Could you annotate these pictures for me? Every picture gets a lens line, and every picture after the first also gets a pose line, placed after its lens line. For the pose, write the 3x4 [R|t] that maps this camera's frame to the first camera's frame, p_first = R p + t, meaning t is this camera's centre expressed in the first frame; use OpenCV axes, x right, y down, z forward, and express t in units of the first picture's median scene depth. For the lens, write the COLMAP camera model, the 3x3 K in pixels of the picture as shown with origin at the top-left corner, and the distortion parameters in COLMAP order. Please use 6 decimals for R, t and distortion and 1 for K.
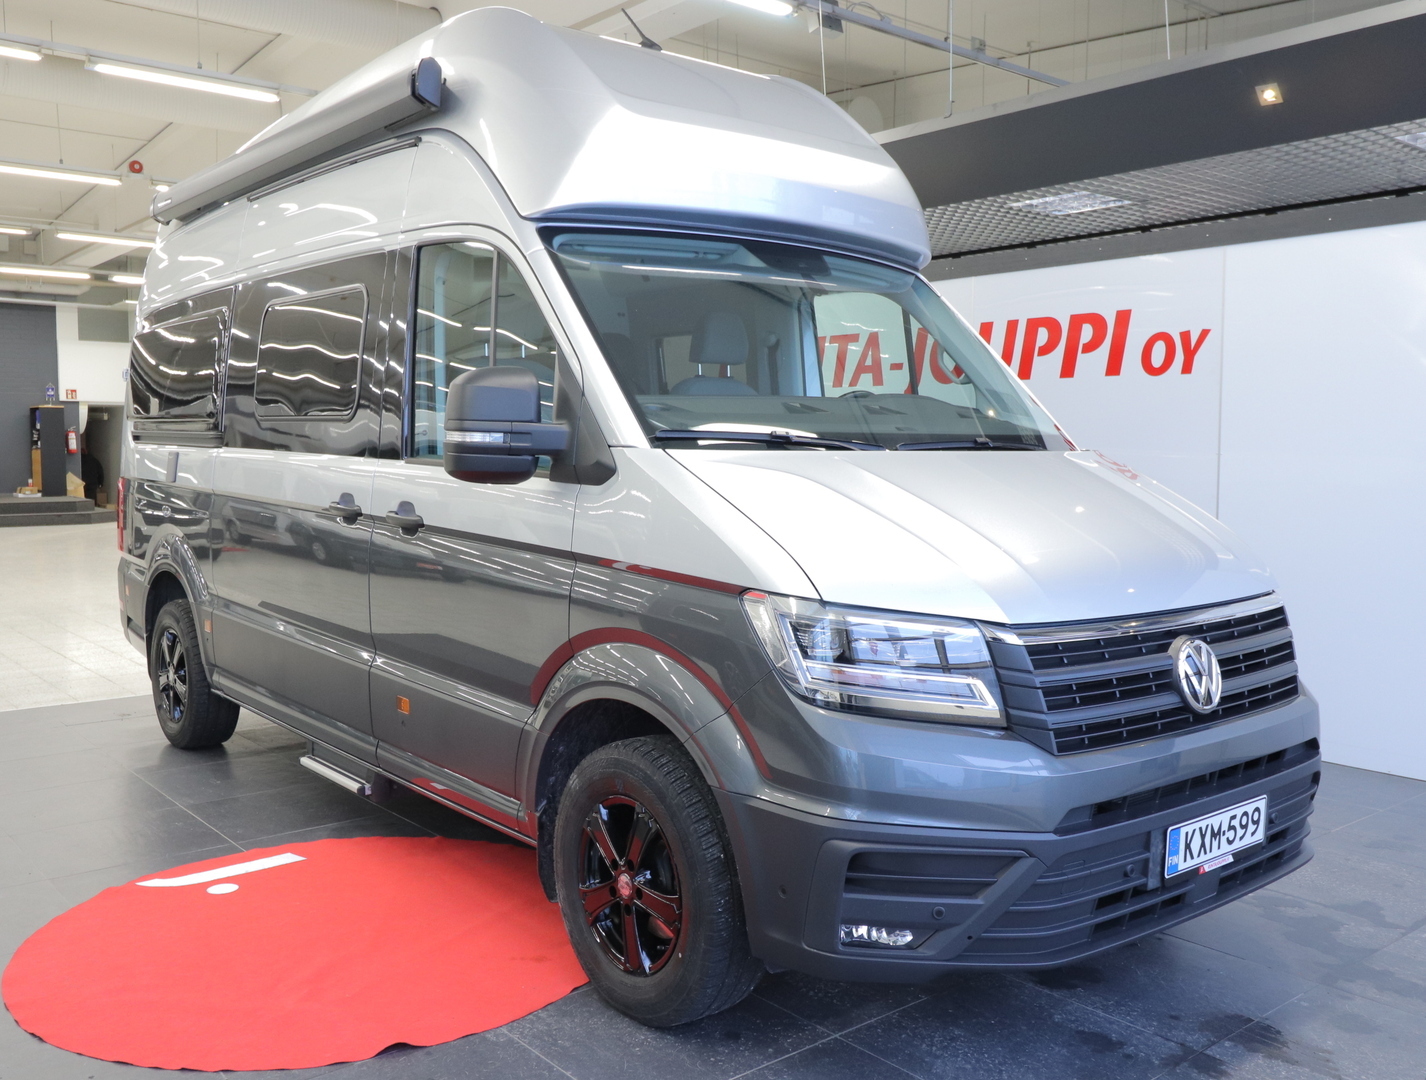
lens RADIAL K [[1257.7, 0, 713.0], [0, 1257.7, 540.0], [0, 0, 1]] dist [-0.001770, 0.007459]
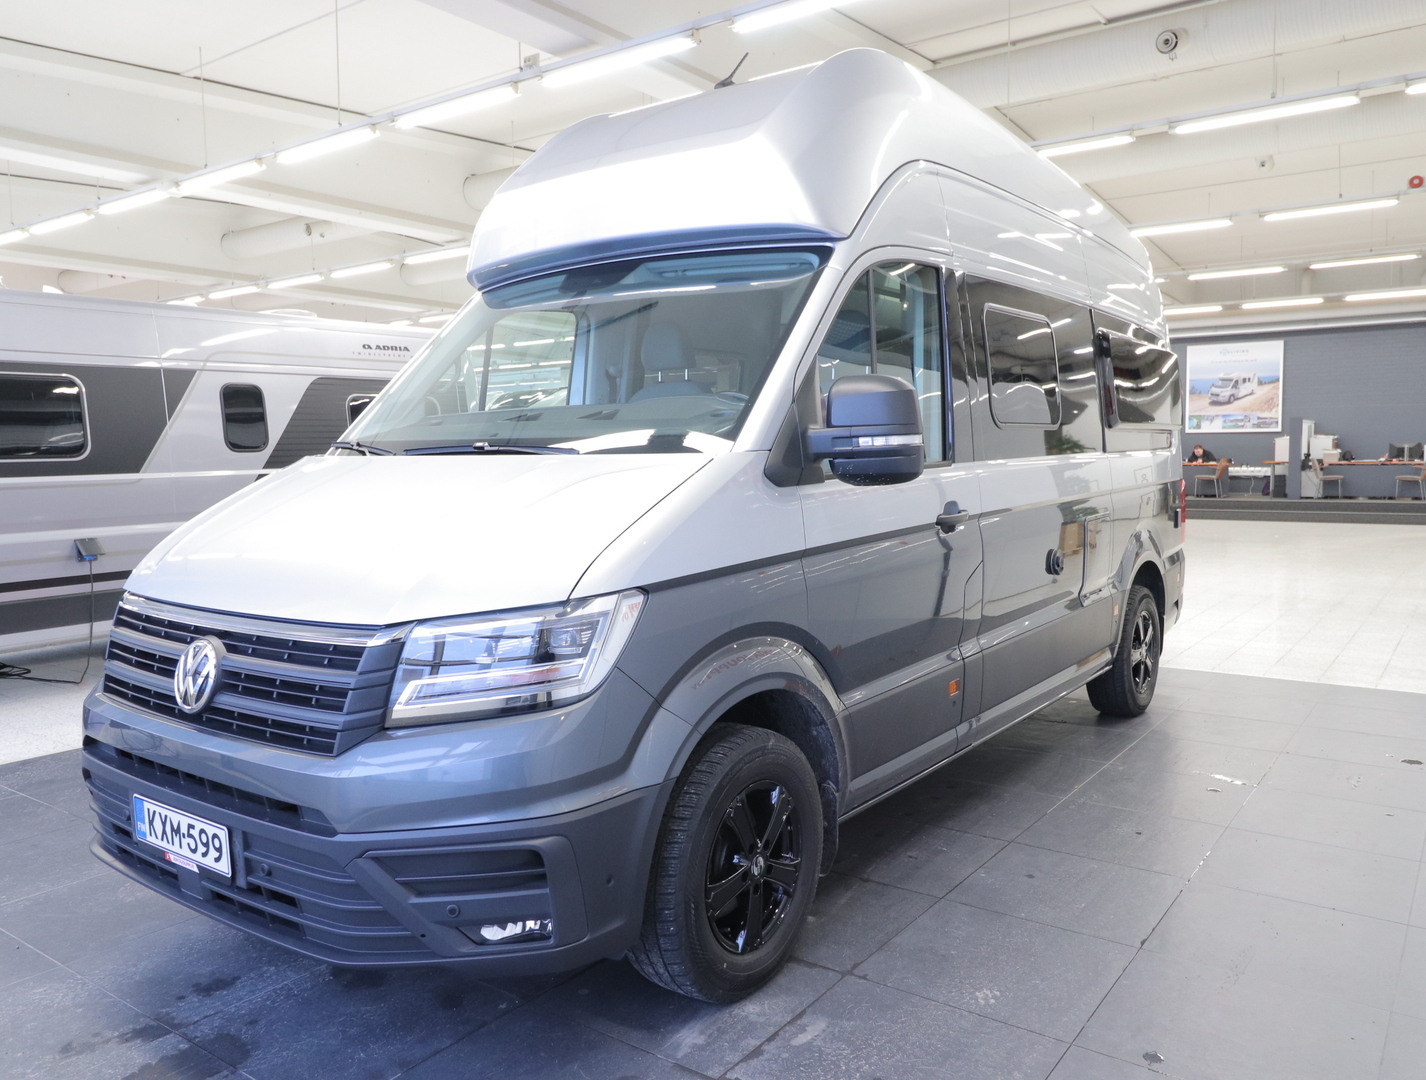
lens RADIAL K [[1060.9, 0, 713.0], [0, 1060.9, 540.0], [0, 0, 1]] dist [0.002483, 0.002290]
pose [[0.258410, 0.070709, -0.963444, 0.383004], [-0.064504, 0.996355, 0.055824, -0.022170], [0.963879, 0.047720, 0.262029, 0.342117]]
